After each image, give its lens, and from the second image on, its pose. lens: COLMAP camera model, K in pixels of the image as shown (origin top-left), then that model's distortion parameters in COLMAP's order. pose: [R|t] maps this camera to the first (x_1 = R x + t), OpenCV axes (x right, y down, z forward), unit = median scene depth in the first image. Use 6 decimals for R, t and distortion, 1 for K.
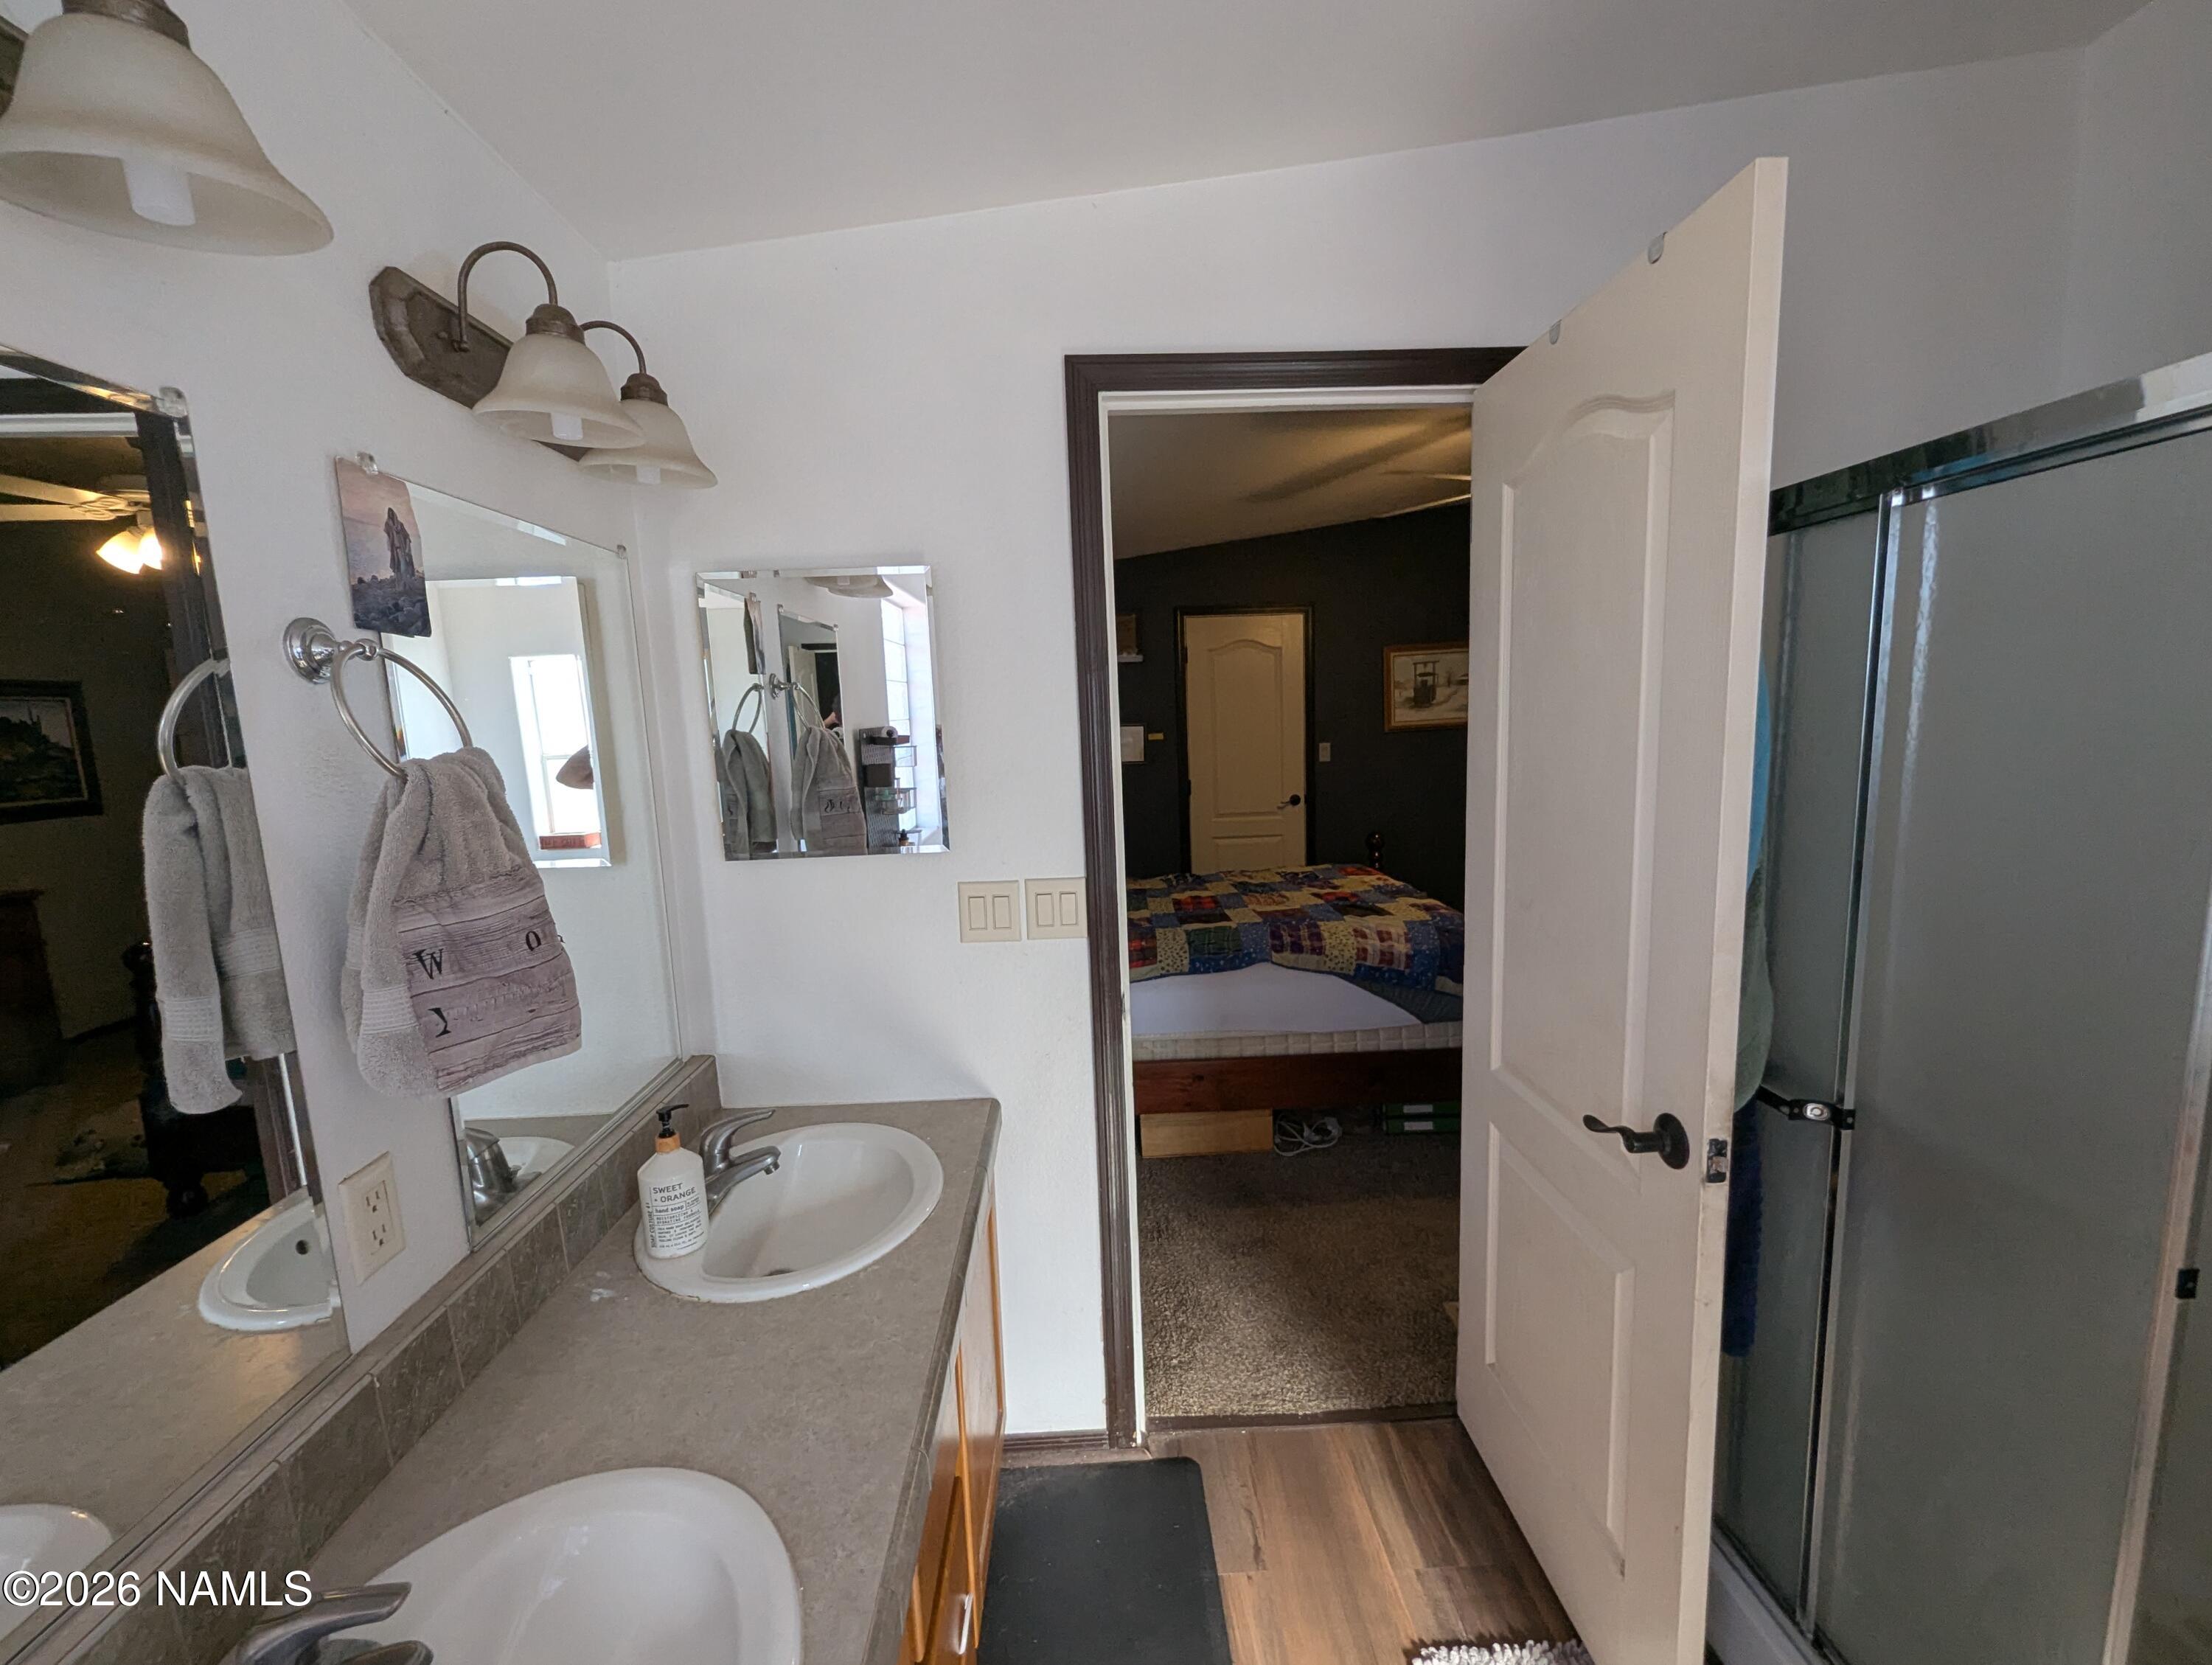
lens RADIAL K [[927.5, 0, 1122.2], [0, 927.5, 847.3], [0, 0, 1]] dist [0.000104, 0.000361]
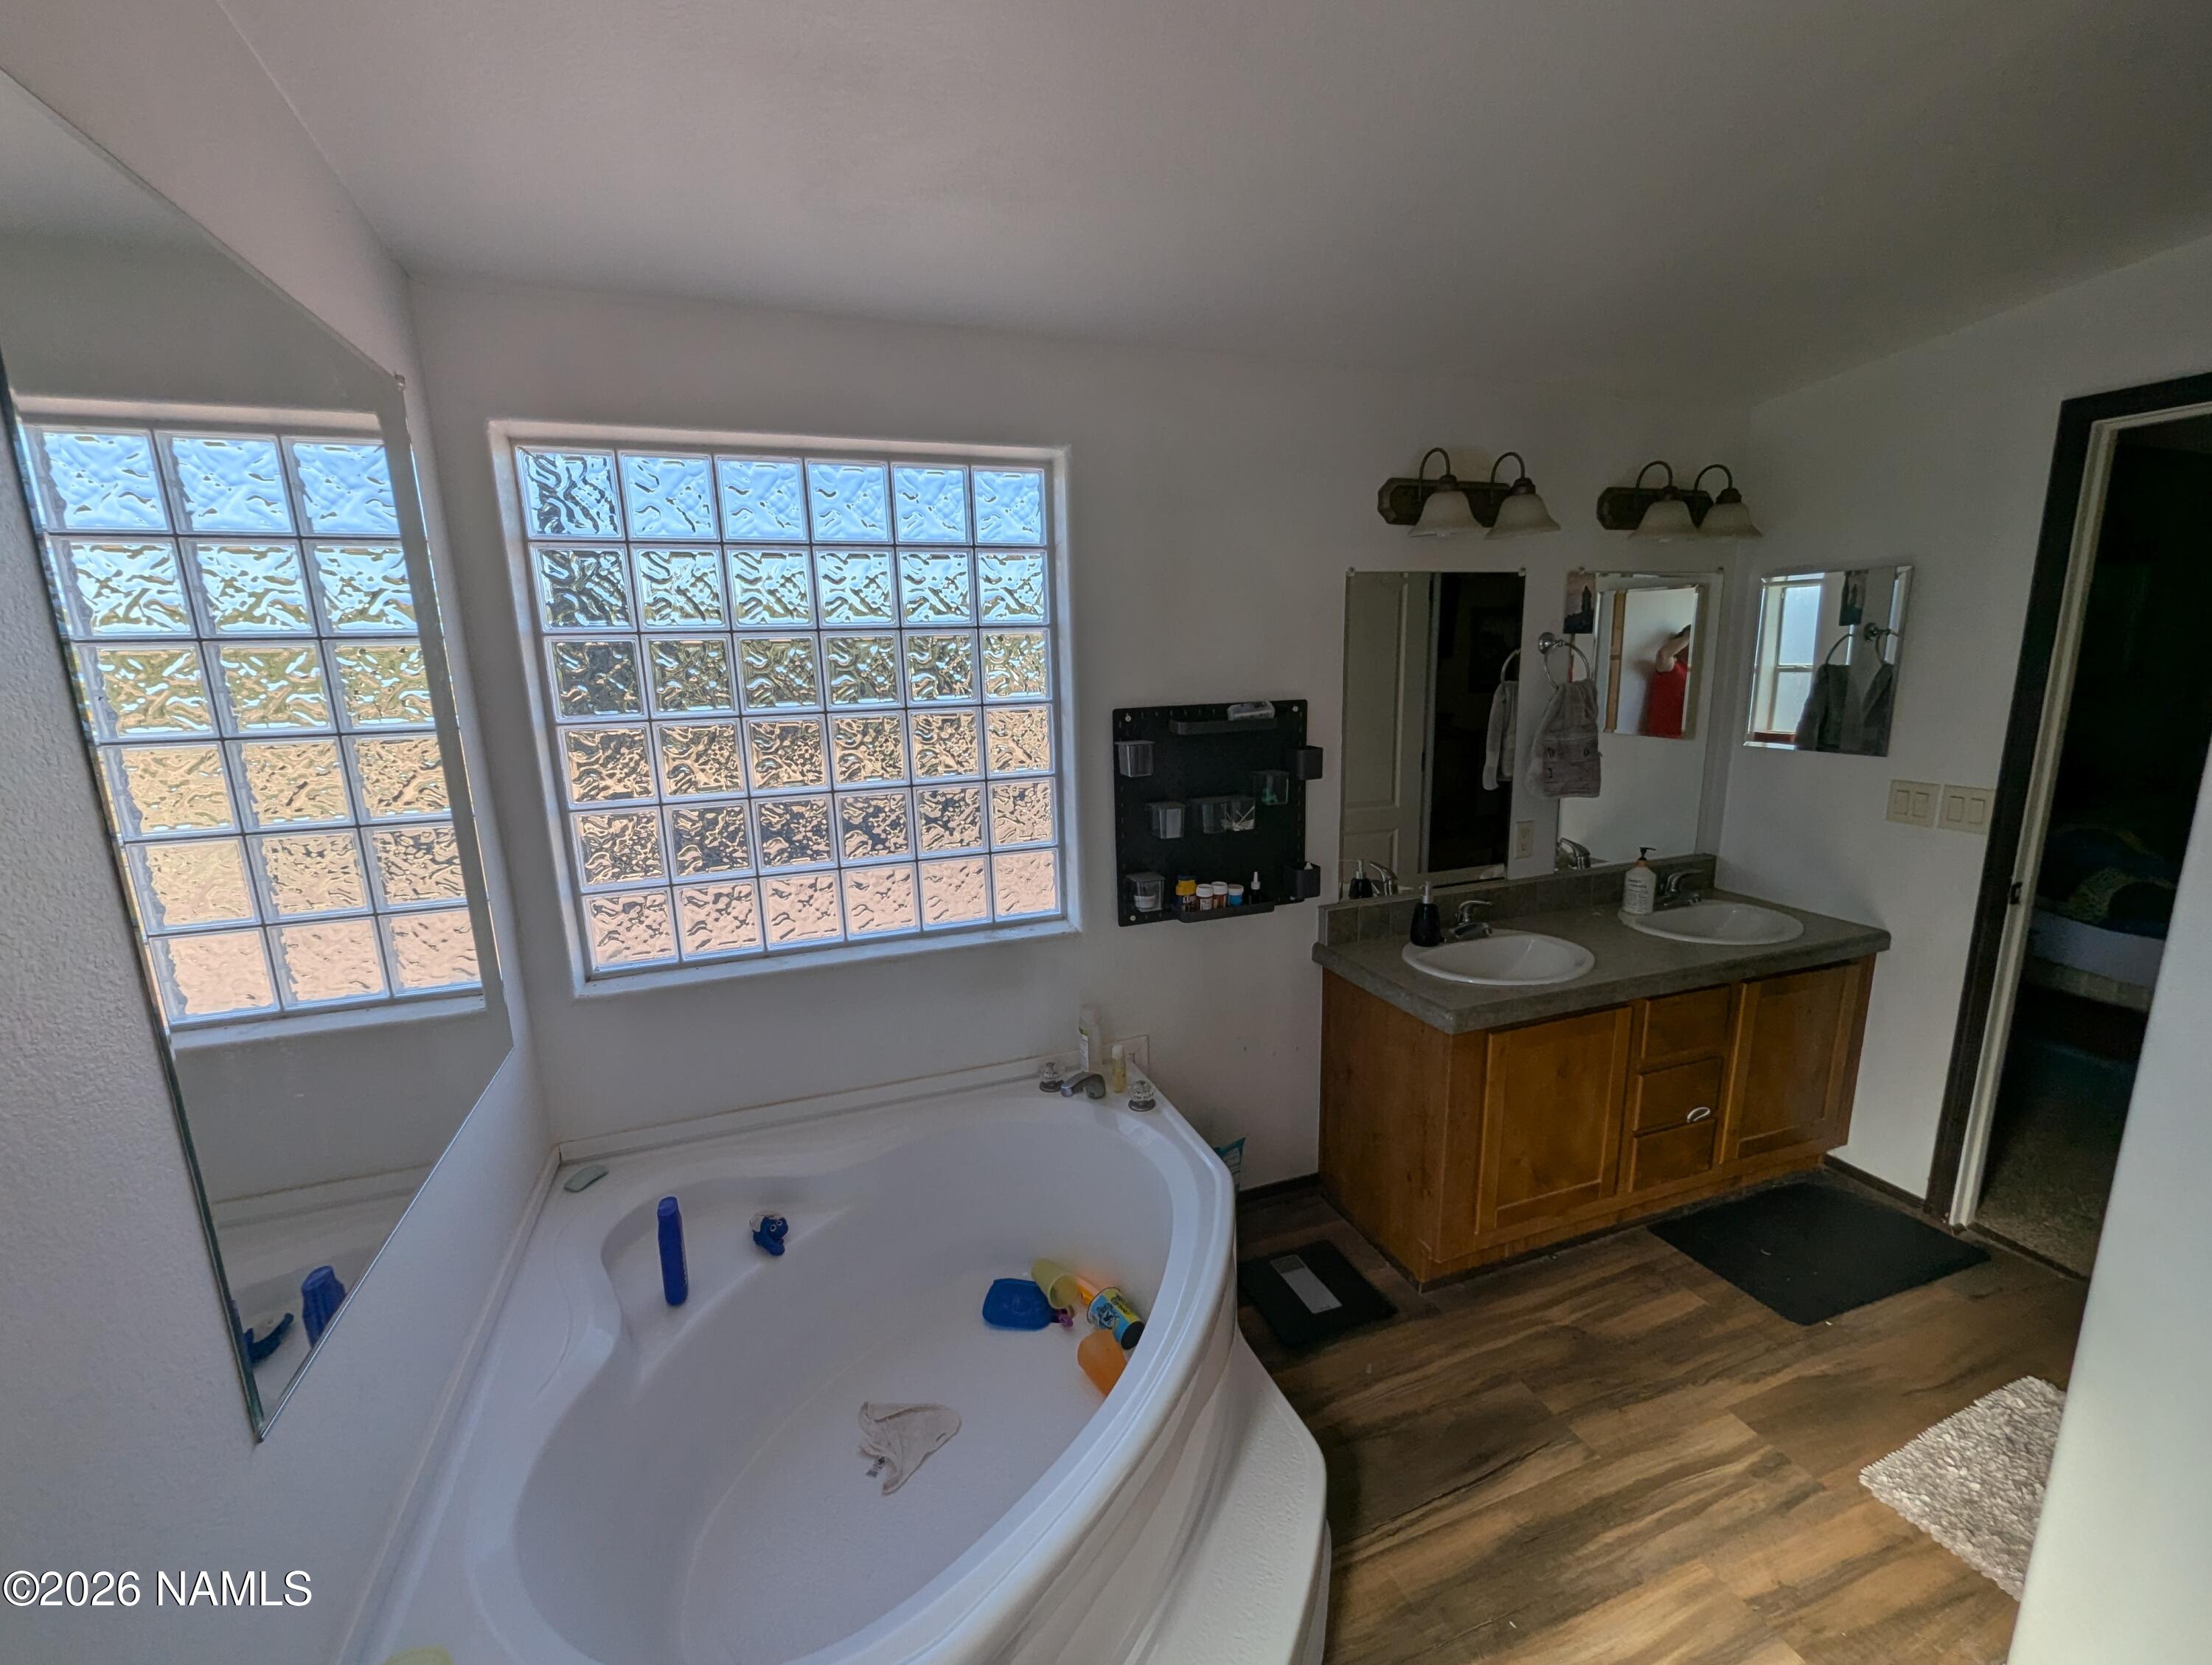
lens RADIAL K [[927.5, 0, 1105.2], [0, 927.5, 846.8], [0, 0, 1]] dist [0.000104, 0.000361]
pose [[0.305501, 0.223401, -0.925614, 1.417791], [-0.121327, 0.973297, 0.194865, 0.011591], [0.944430, 0.052770, 0.324448, -1.125816]]
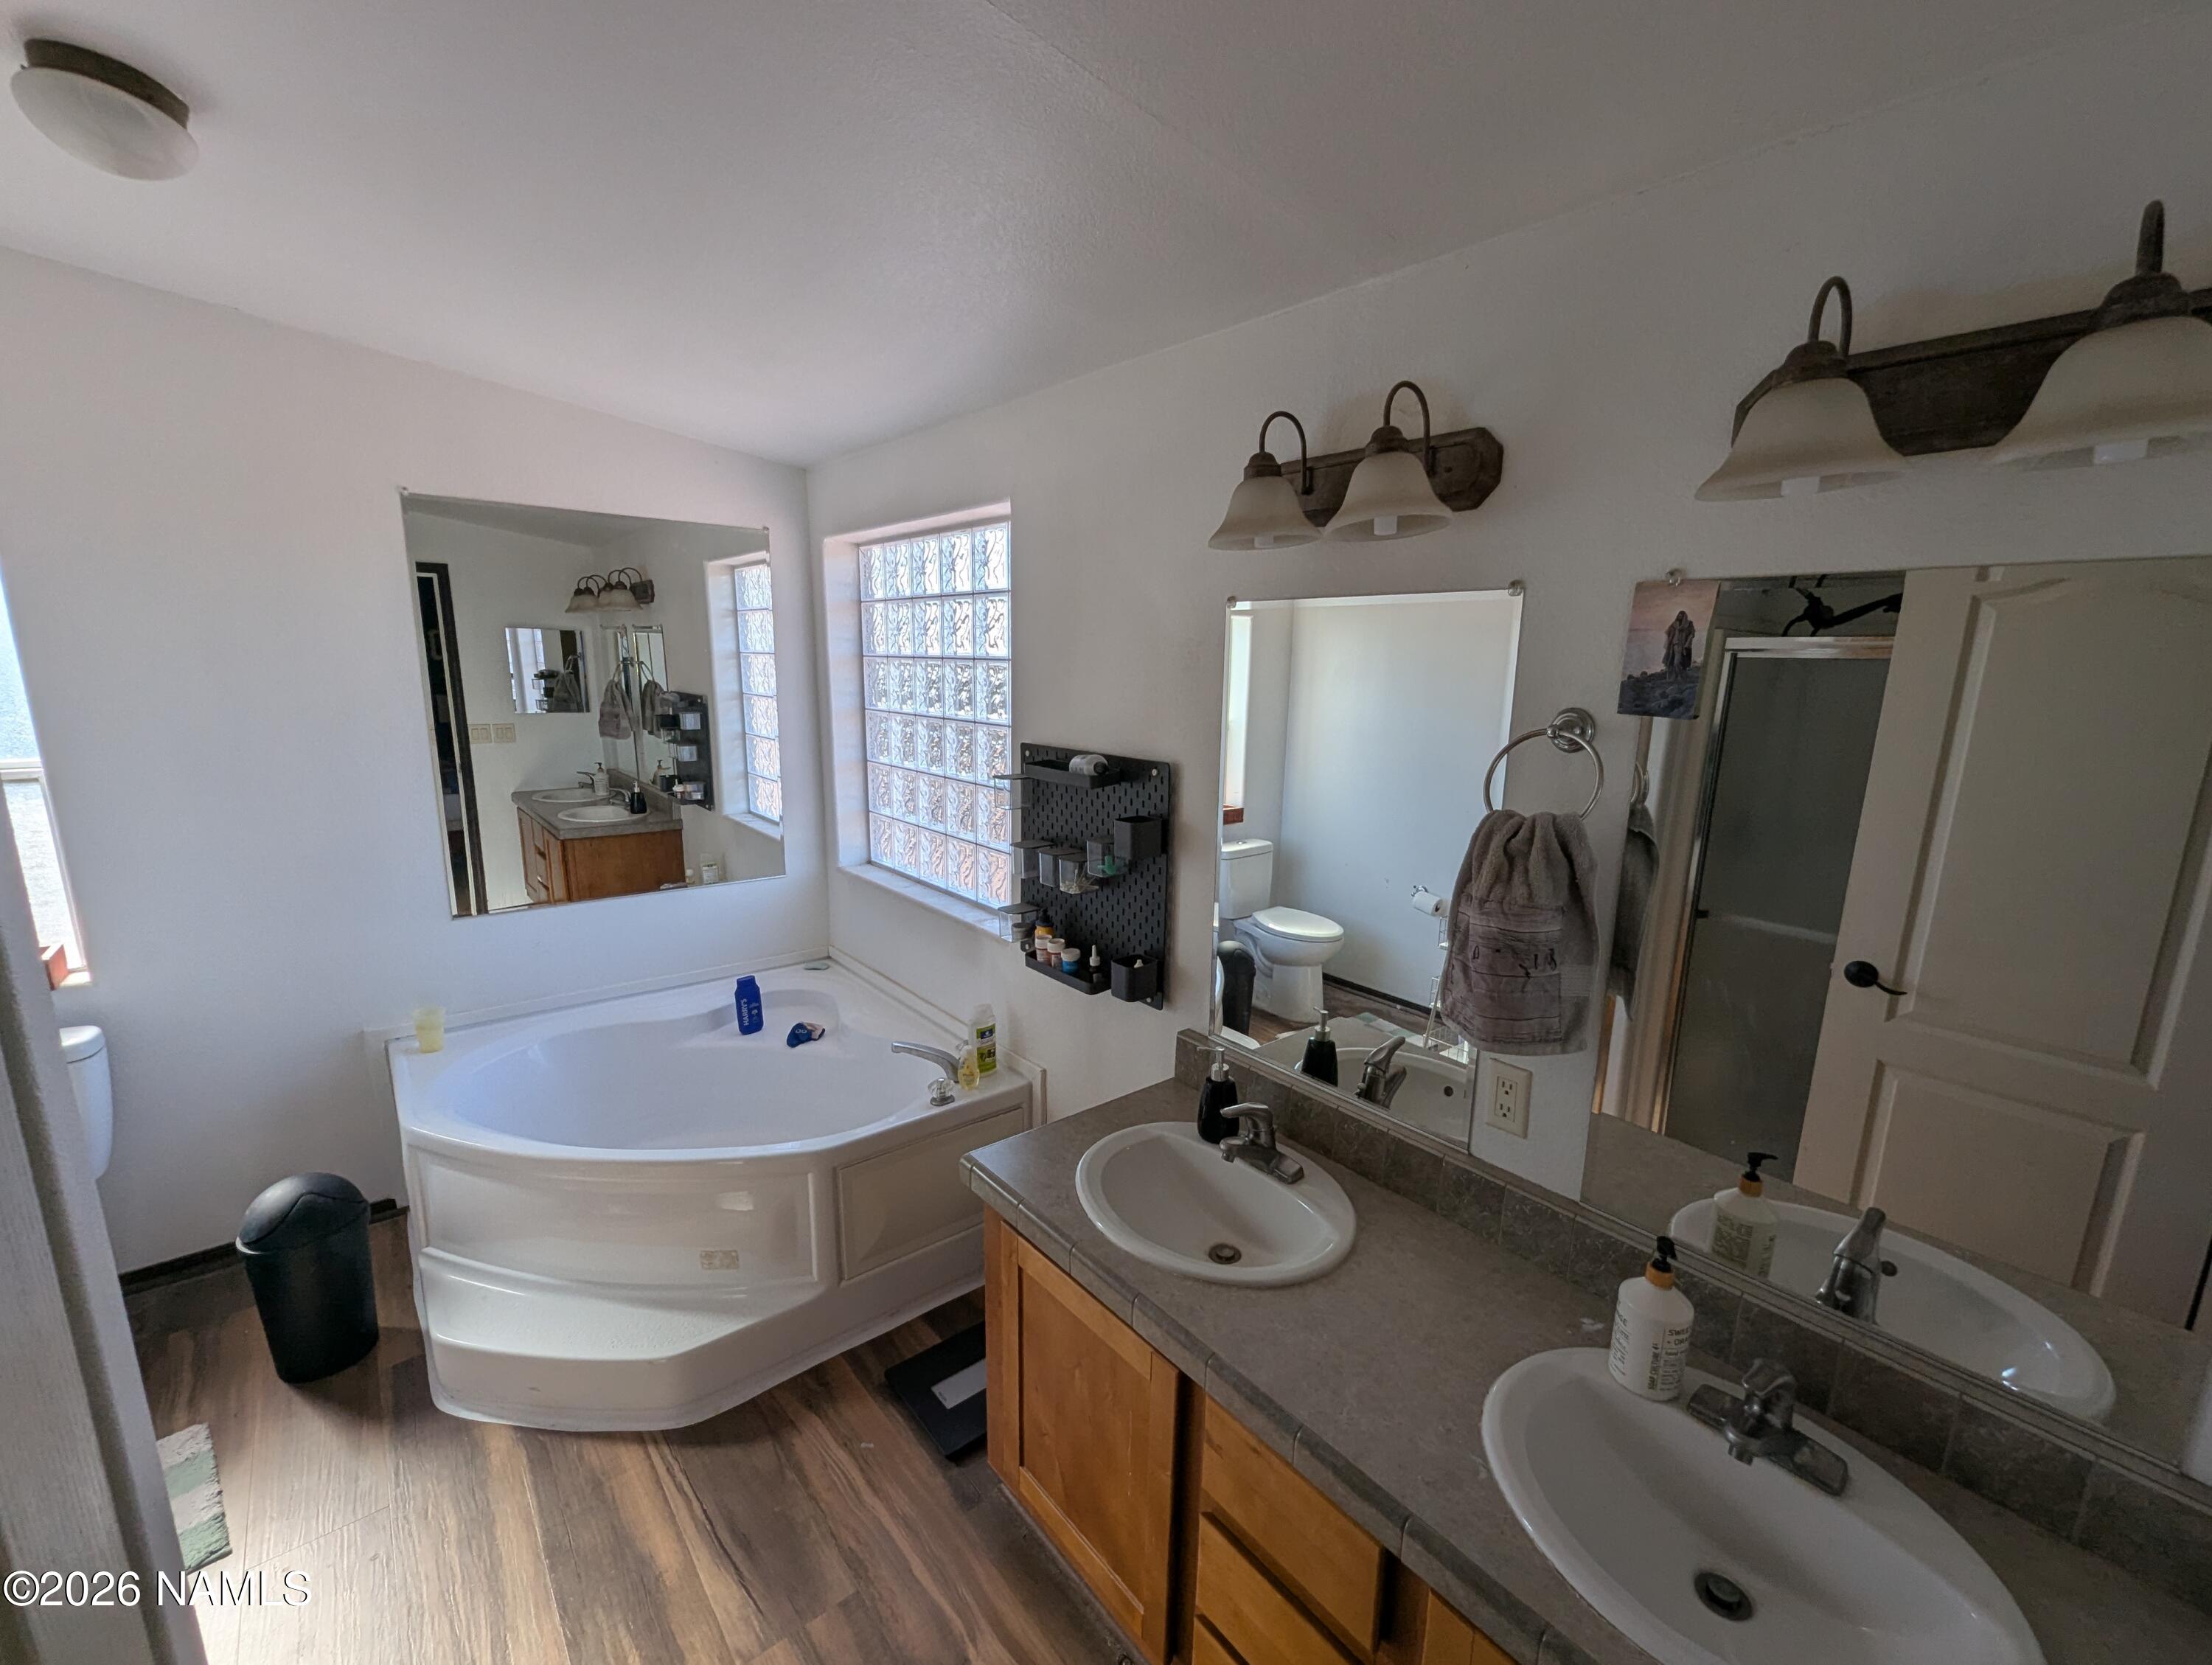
lens RADIAL K [[927.5, 0, 1116.9], [0, 927.5, 843.4], [0, 0, 1]] dist [0.000104, 0.000361]
pose [[-0.795266, 0.144769, -0.588722, 0.511605], [-0.072149, 0.941571, 0.328998, -0.423937], [0.601952, 0.304116, -0.738354, 1.527193]]
